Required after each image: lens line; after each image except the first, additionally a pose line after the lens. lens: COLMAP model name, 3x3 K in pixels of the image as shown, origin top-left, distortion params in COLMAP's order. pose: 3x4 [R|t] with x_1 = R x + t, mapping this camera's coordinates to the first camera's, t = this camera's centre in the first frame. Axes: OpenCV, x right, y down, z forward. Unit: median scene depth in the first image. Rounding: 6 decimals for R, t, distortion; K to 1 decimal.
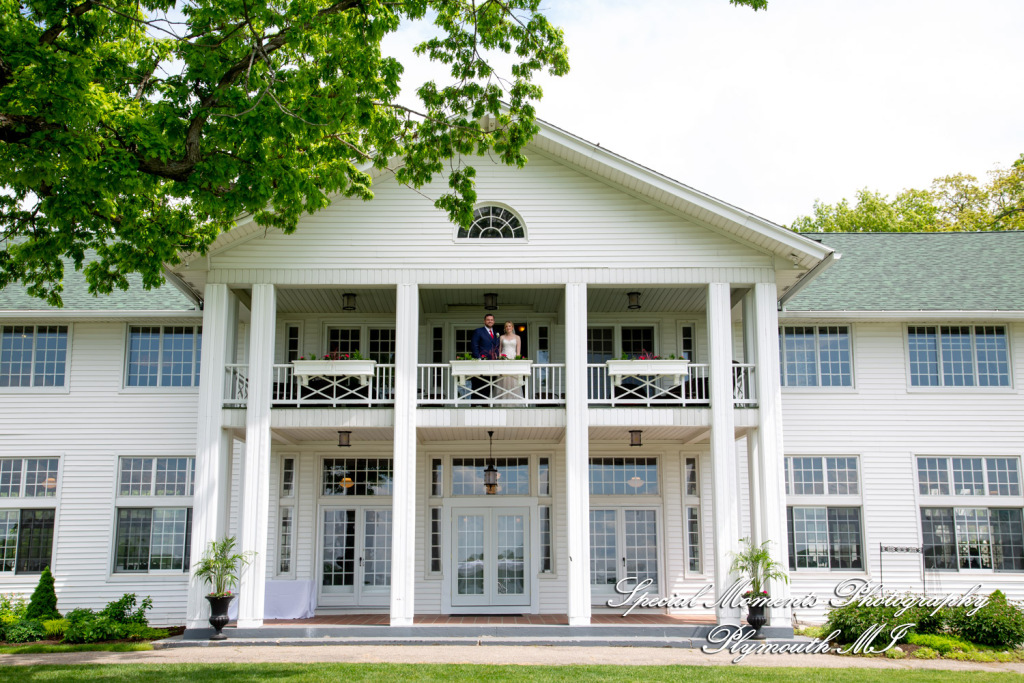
lens RADIAL K [[1124.6, 0, 512.0], [0, 1124.6, 341.5], [0, 0, 1]] dist [0.033544, 0.014450]
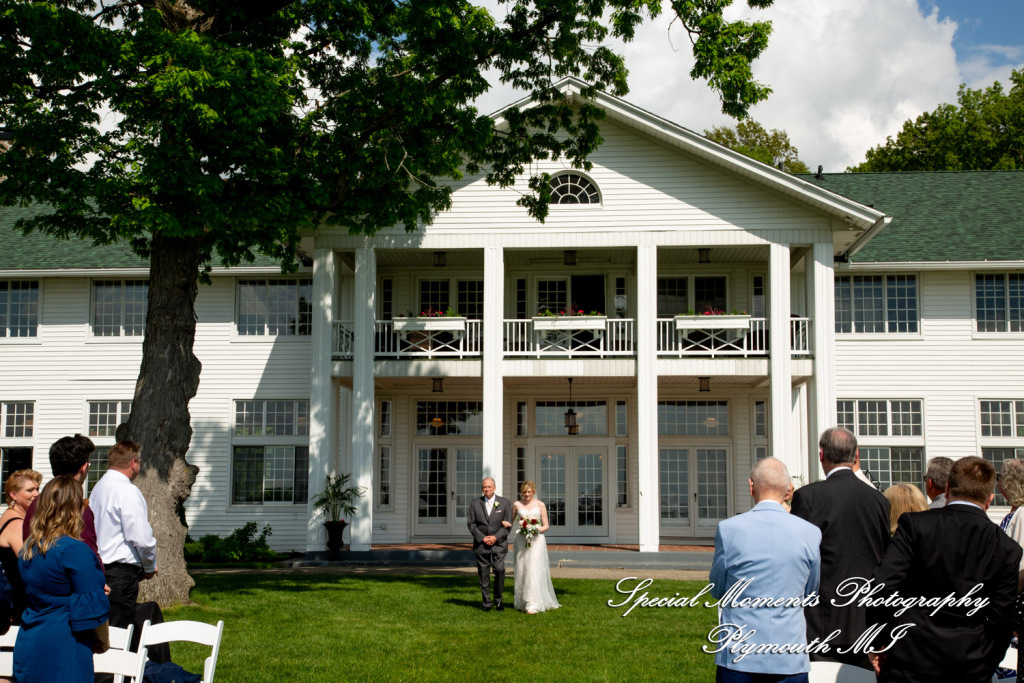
lens RADIAL K [[1435.6, 0, 512.0], [0, 1435.6, 341.5], [0, 0, 1]] dist [0.135814, 0.087236]
pose [[0.997367, -0.003200, -0.072452, 0.027124], [0.009093, 0.996660, 0.081152, -0.073101], [0.071950, -0.081597, 0.994065, -0.409511]]
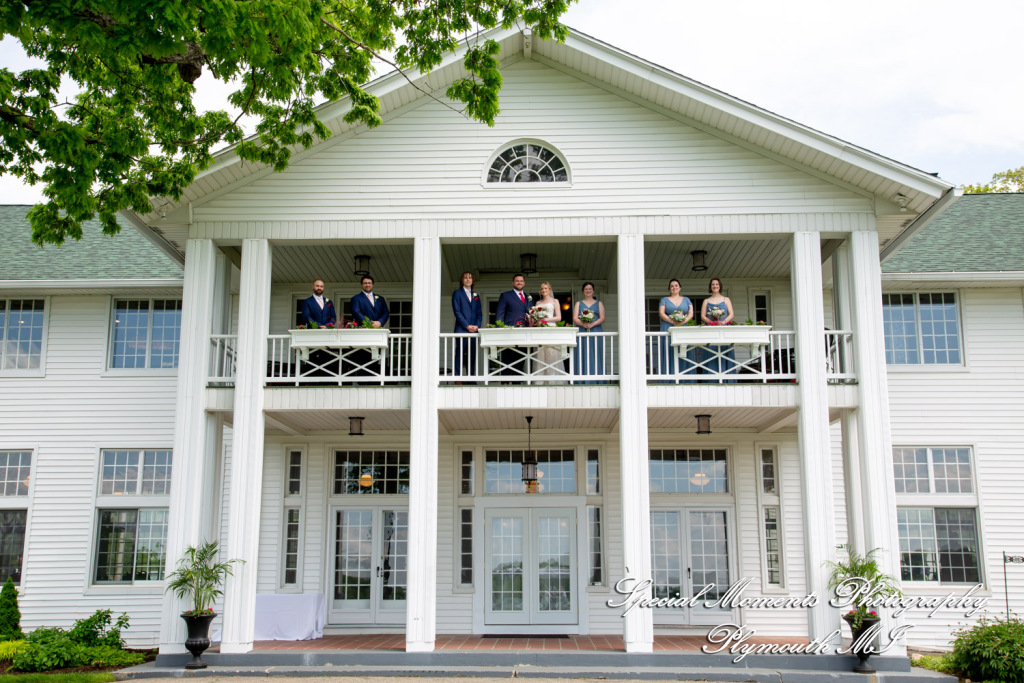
lens RADIAL K [[1057.7, 0, 510.7], [0, 1057.7, 348.3], [0, 0, 1]] dist [0.031989, 0.022244]
pose [[0.998955, -0.006767, -0.045208, 0.003582], [0.006223, 0.999907, -0.012163, 0.040541], [0.045286, 0.011869, 0.998904, 0.221927]]
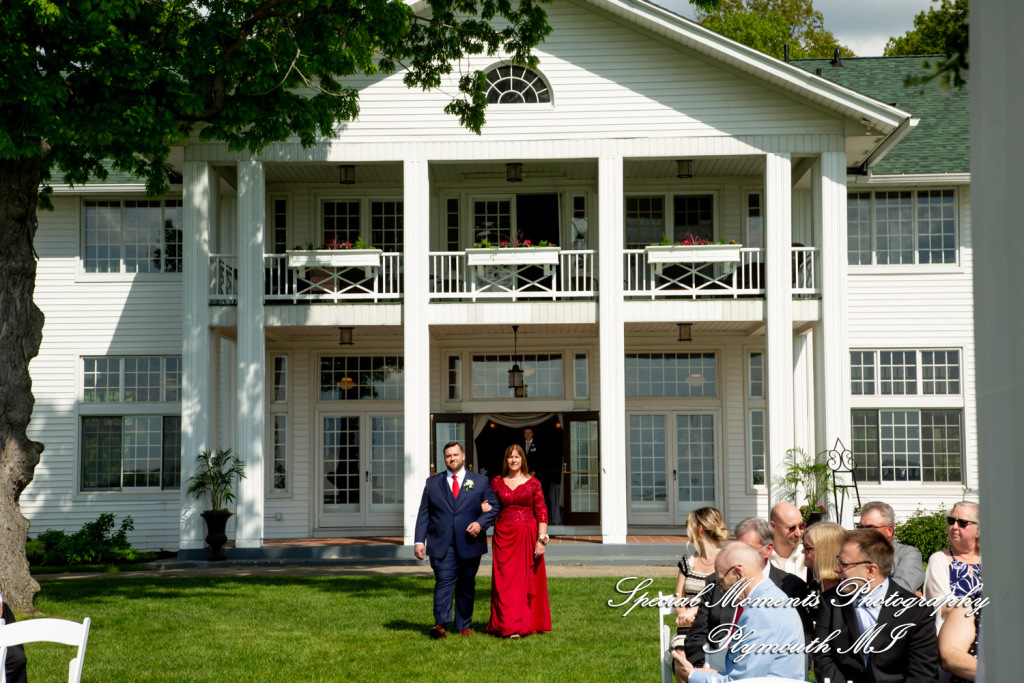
lens RADIAL K [[1930.6, 0, 512.0], [0, 1930.6, 341.5], [0, 0, 1]] dist [0.298552, 0.222198]
pose [[0.999077, -0.008556, -0.042083, 0.042747], [0.013490, 0.992875, 0.118393, -0.087717], [0.040770, -0.118851, 0.992075, -0.492928]]
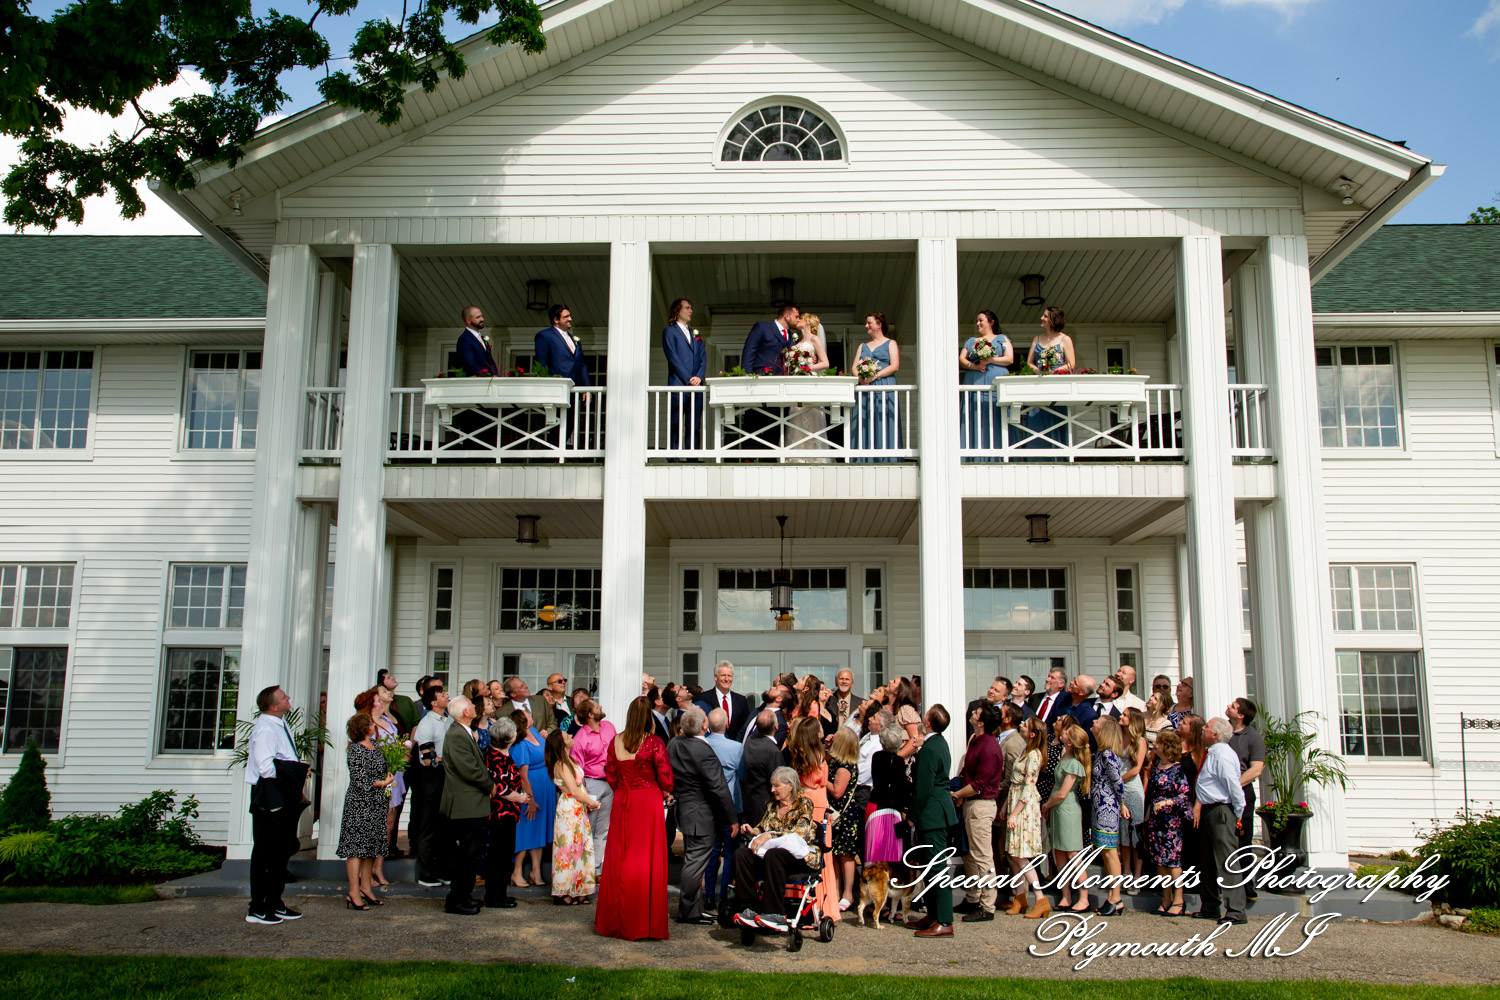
lens RADIAL K [[1238.2, 0, 755.3], [0, 1238.2, 518.6], [0, 0, 1]] dist [-0.032437, 0.008803]
pose [[0.998966, -0.000026, -0.045468, -0.004083], [0.000862, 0.999831, 0.018388, 0.073381], [0.045459, -0.018408, 0.998797, 0.394132]]
